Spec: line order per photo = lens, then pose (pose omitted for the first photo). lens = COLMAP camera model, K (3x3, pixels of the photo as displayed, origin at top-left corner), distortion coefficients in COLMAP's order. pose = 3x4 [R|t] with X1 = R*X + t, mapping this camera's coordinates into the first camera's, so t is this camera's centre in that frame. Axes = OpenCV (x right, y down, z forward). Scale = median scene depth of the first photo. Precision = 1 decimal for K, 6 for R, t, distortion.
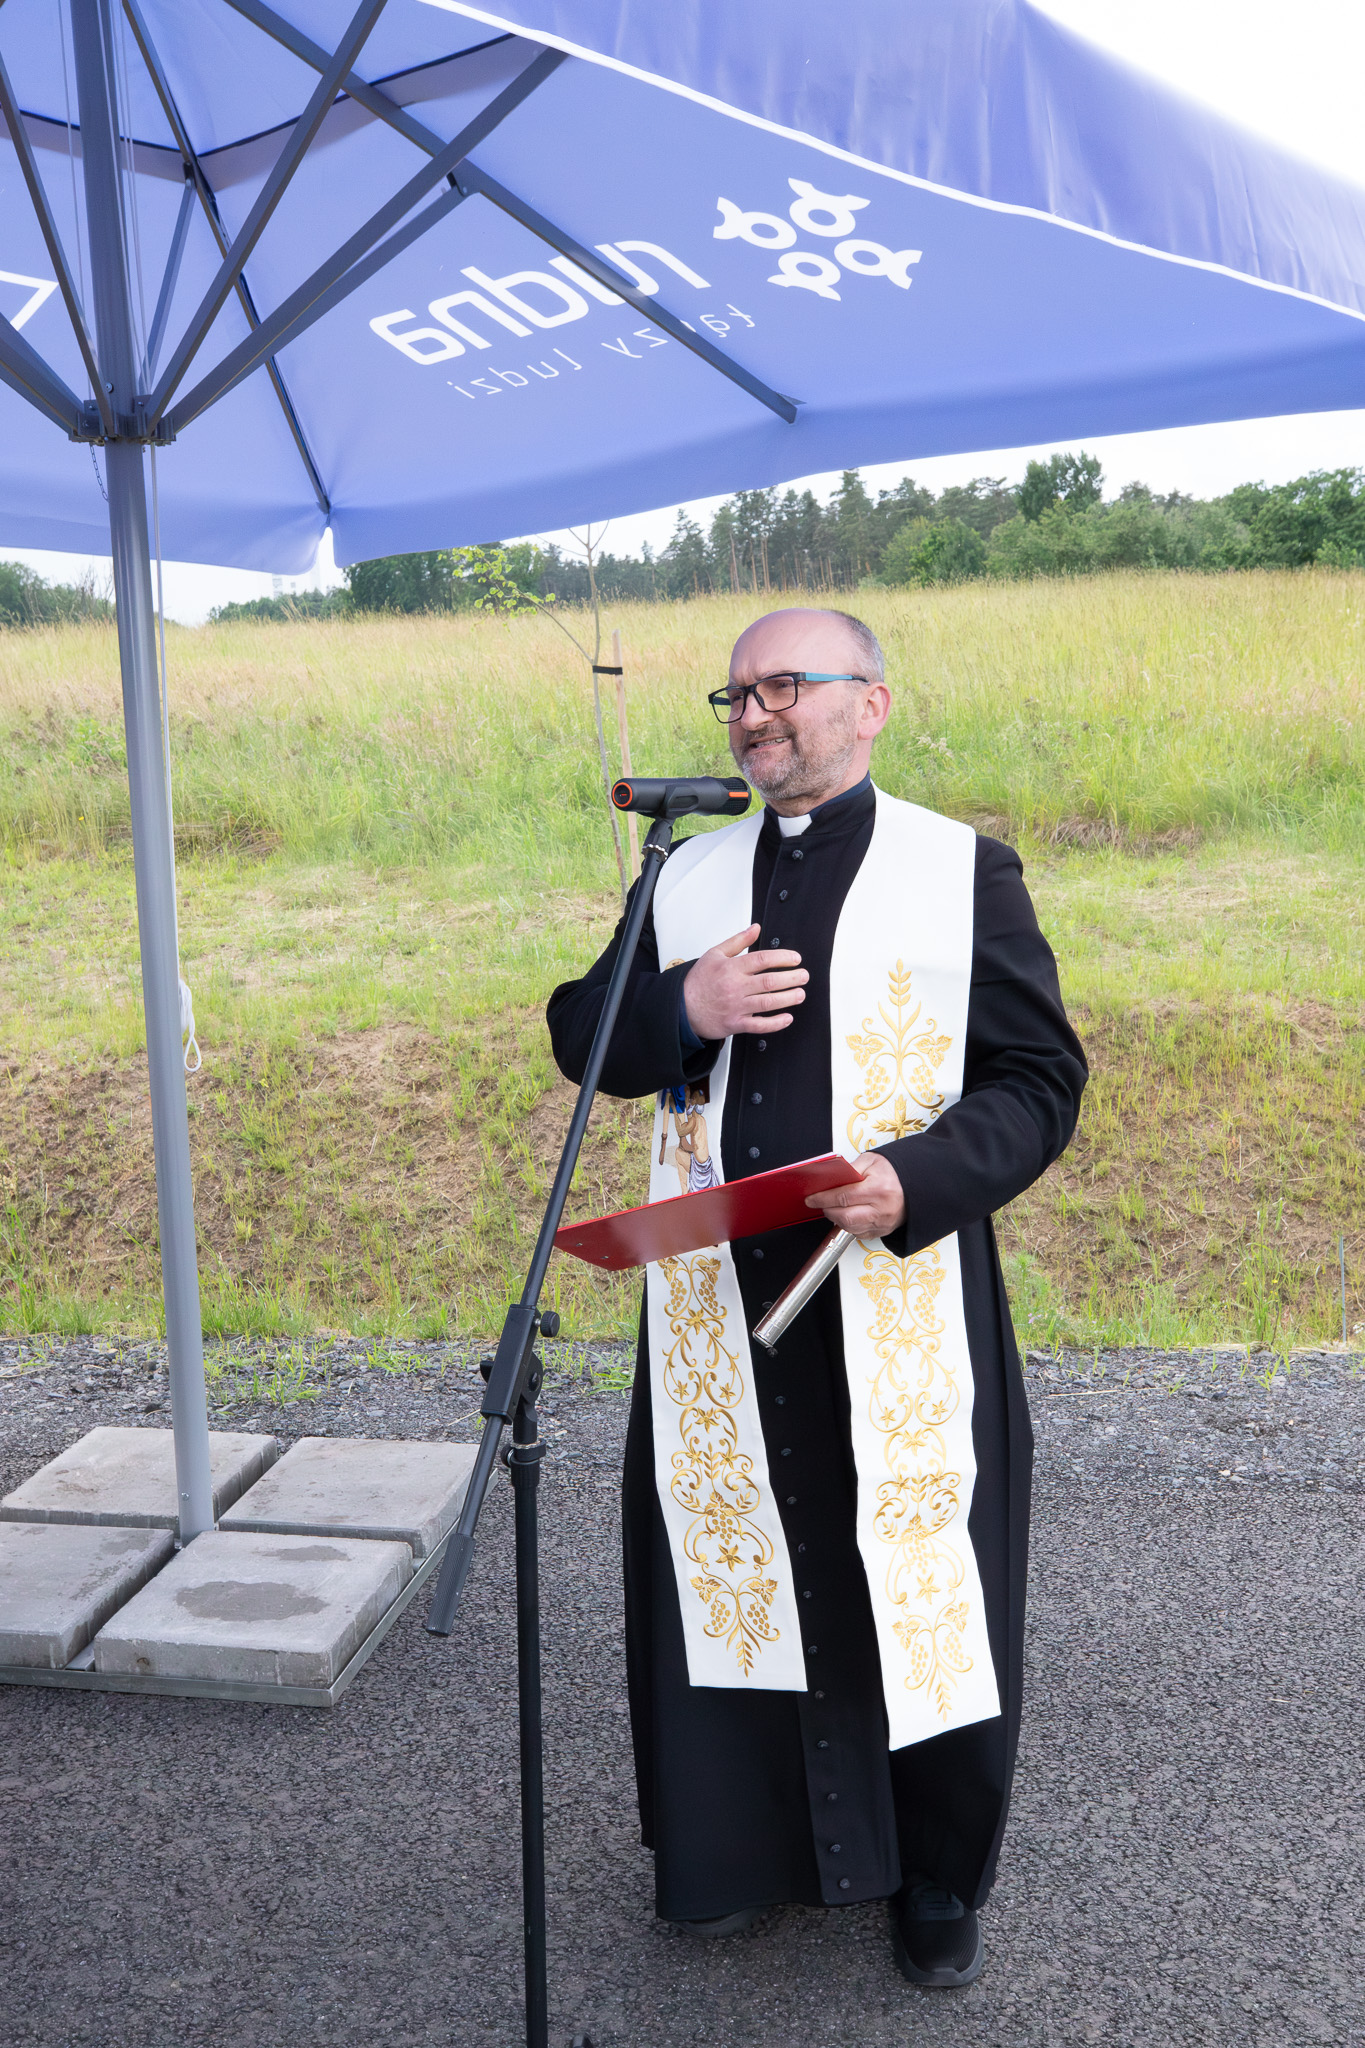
lens RADIAL K [[1991.7, 0, 749.3], [0, 1991.7, 1090.5], [0, 0, 1]] dist [0.024474, 0.031452]
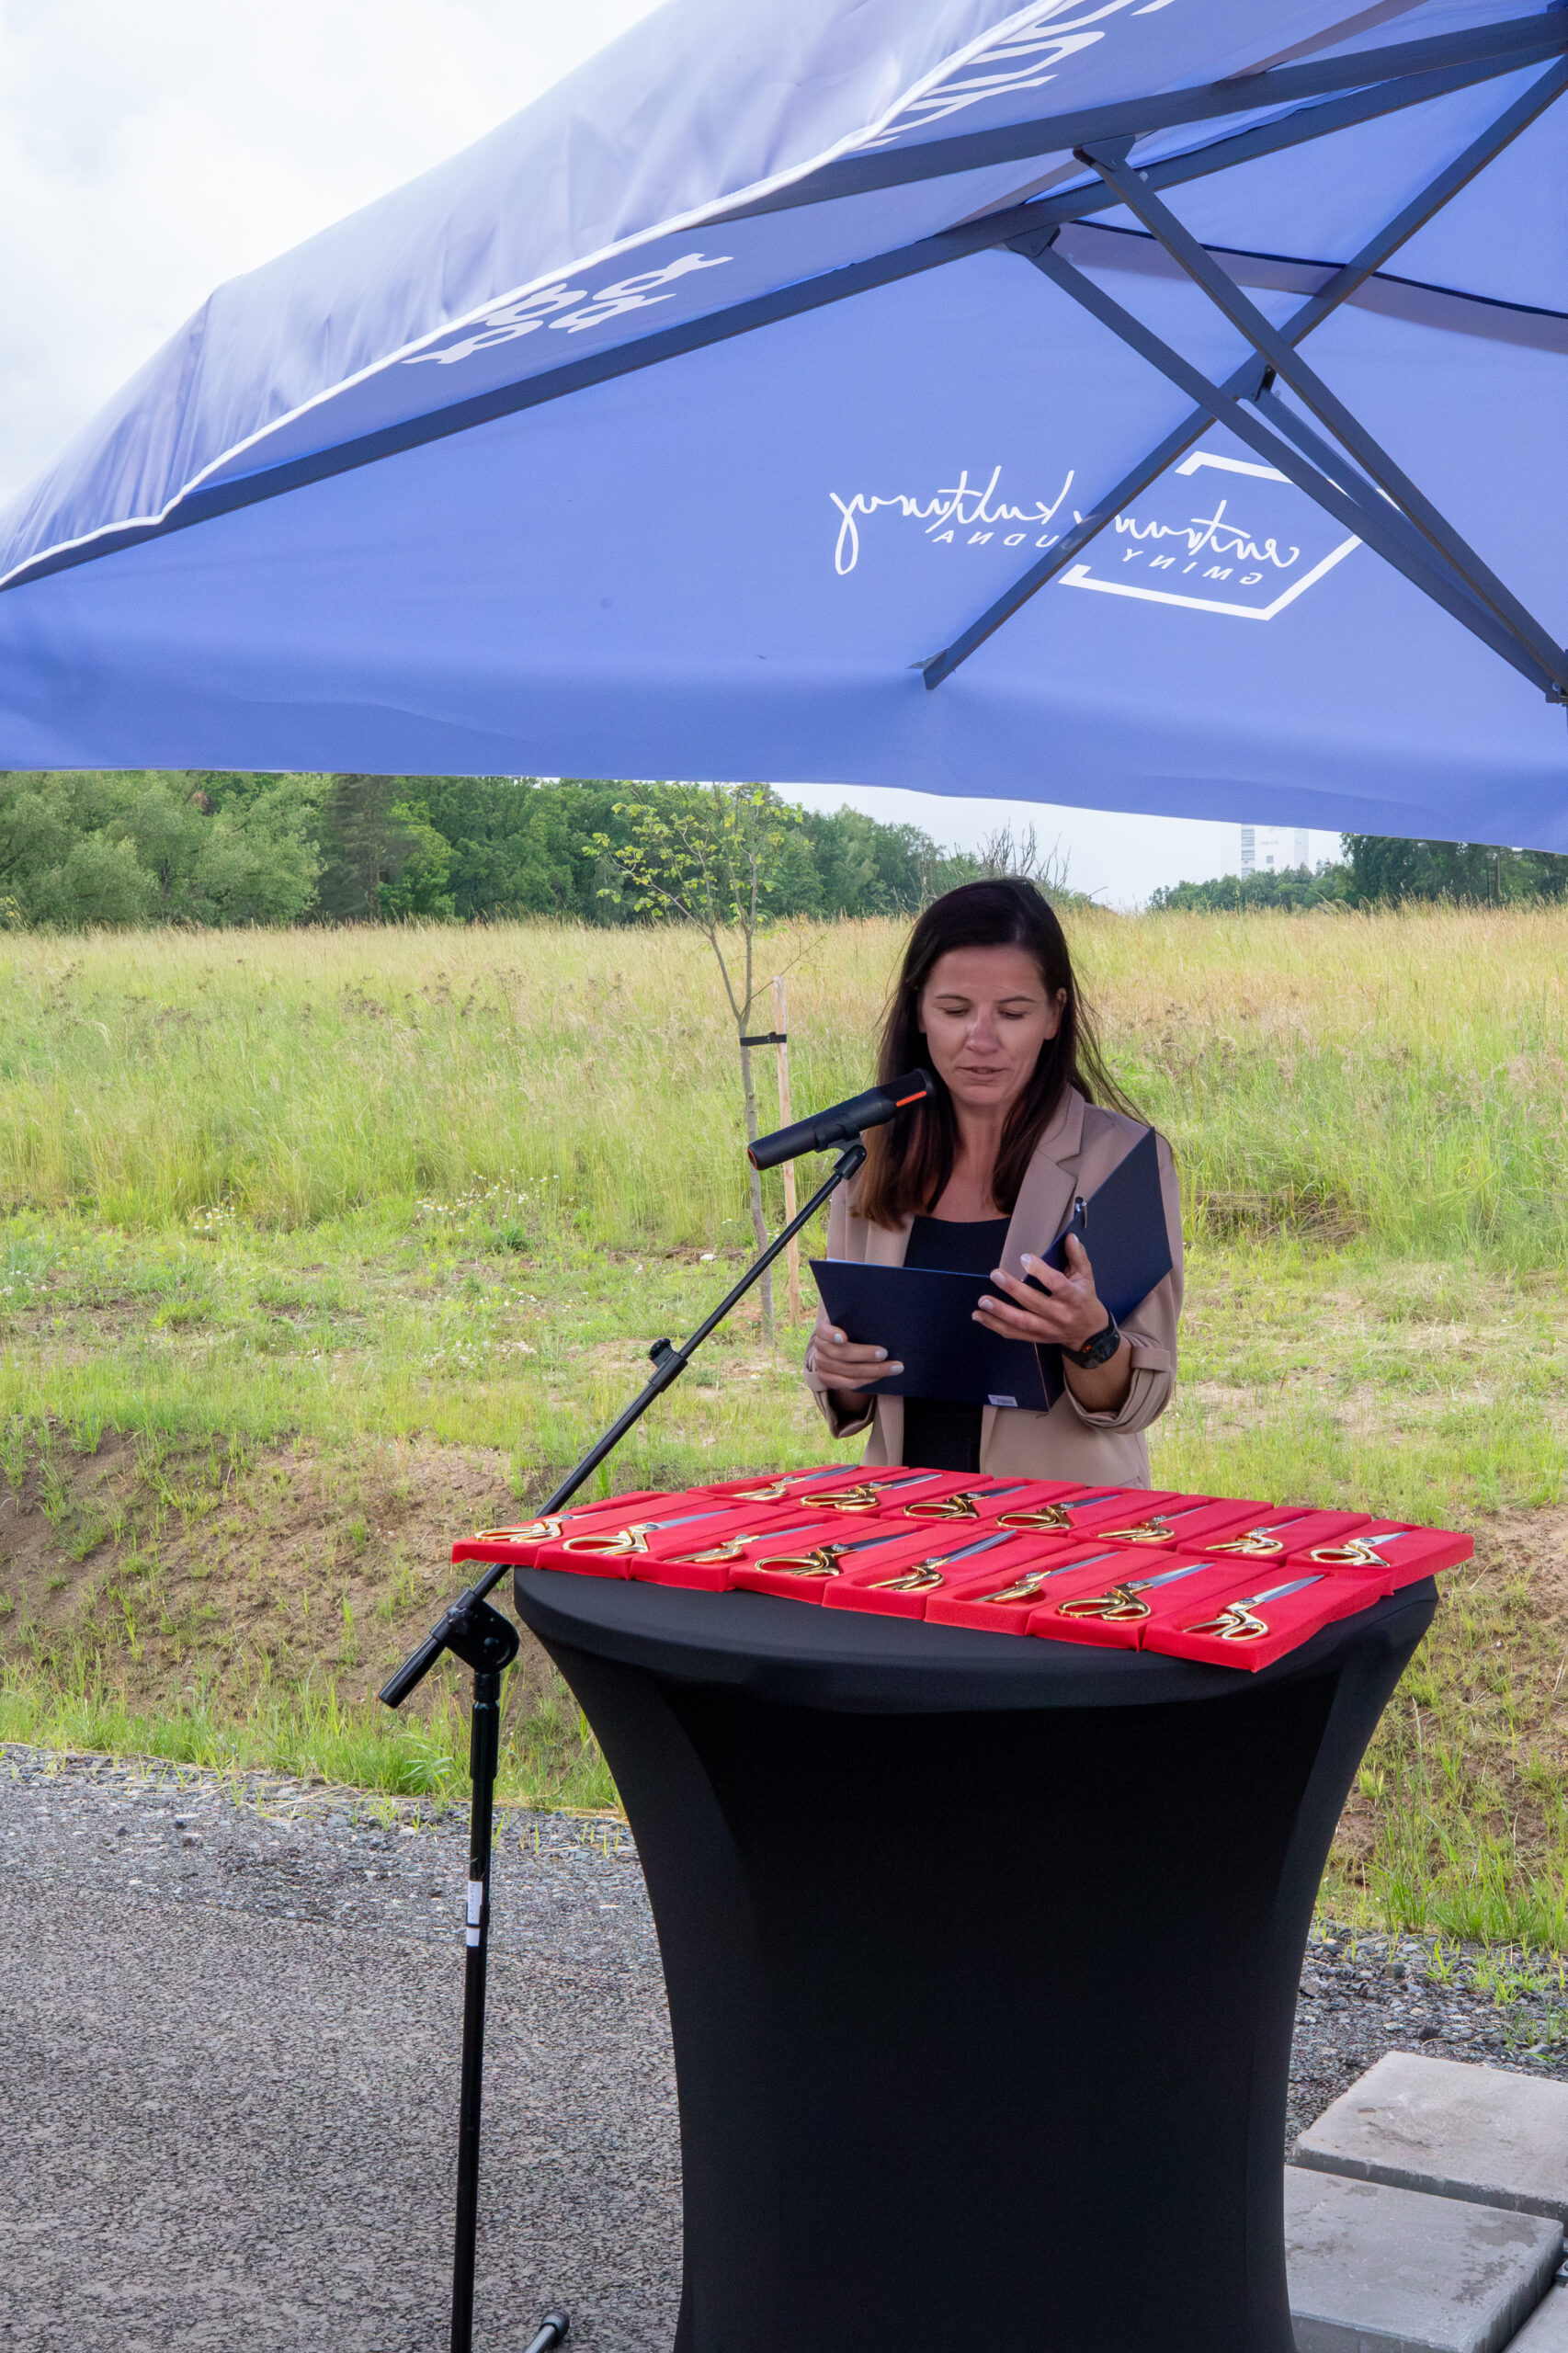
lens RADIAL K [[2984.4, 0, 784.0], [0, 2984.4, 1176.5], [0, 0, 1]] dist [0.016111, 0.039628]
pose [[0.953422, 0.050509, -0.297381, -0.129763], [-0.091212, 0.988003, -0.124624, 0.008517], [0.287518, 0.145944, 0.946591, -0.056039]]
